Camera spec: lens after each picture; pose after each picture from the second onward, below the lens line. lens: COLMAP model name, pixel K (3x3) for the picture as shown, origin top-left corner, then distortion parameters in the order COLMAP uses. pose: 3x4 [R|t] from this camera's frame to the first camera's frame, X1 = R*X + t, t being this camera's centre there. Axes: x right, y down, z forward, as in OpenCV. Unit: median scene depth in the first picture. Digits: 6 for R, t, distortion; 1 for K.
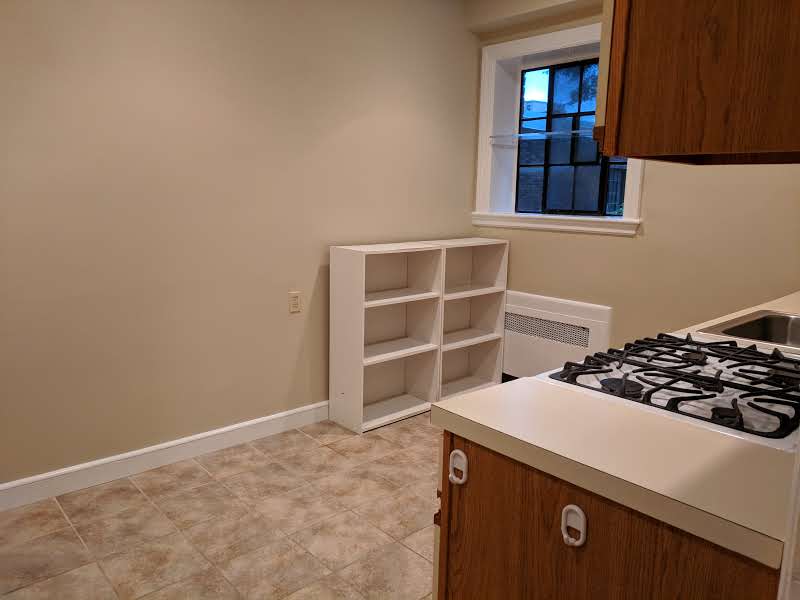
lens RADIAL K [[596.6, 0, 399.0], [0, 596.6, 296.1], [0, 0, 1]] dist [0.023668, 0.002960]
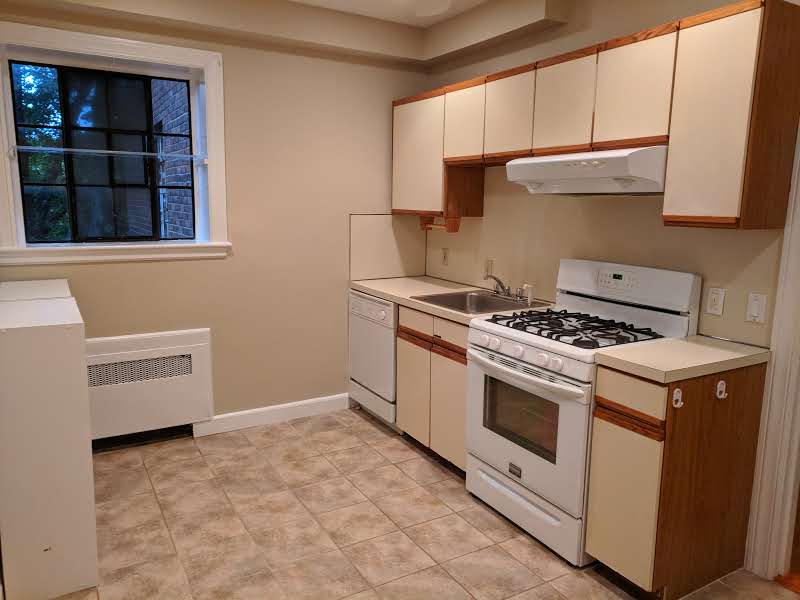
lens RADIAL K [[596.6, 0, 399.9], [0, 596.6, 303.2], [0, 0, 1]] dist [0.023668, 0.002960]
pose [[0.214724, -0.179175, 0.960099, -0.196529], [0.158936, 0.976335, 0.146659, -0.043132], [-0.963656, 0.121103, 0.238120, 0.151222]]
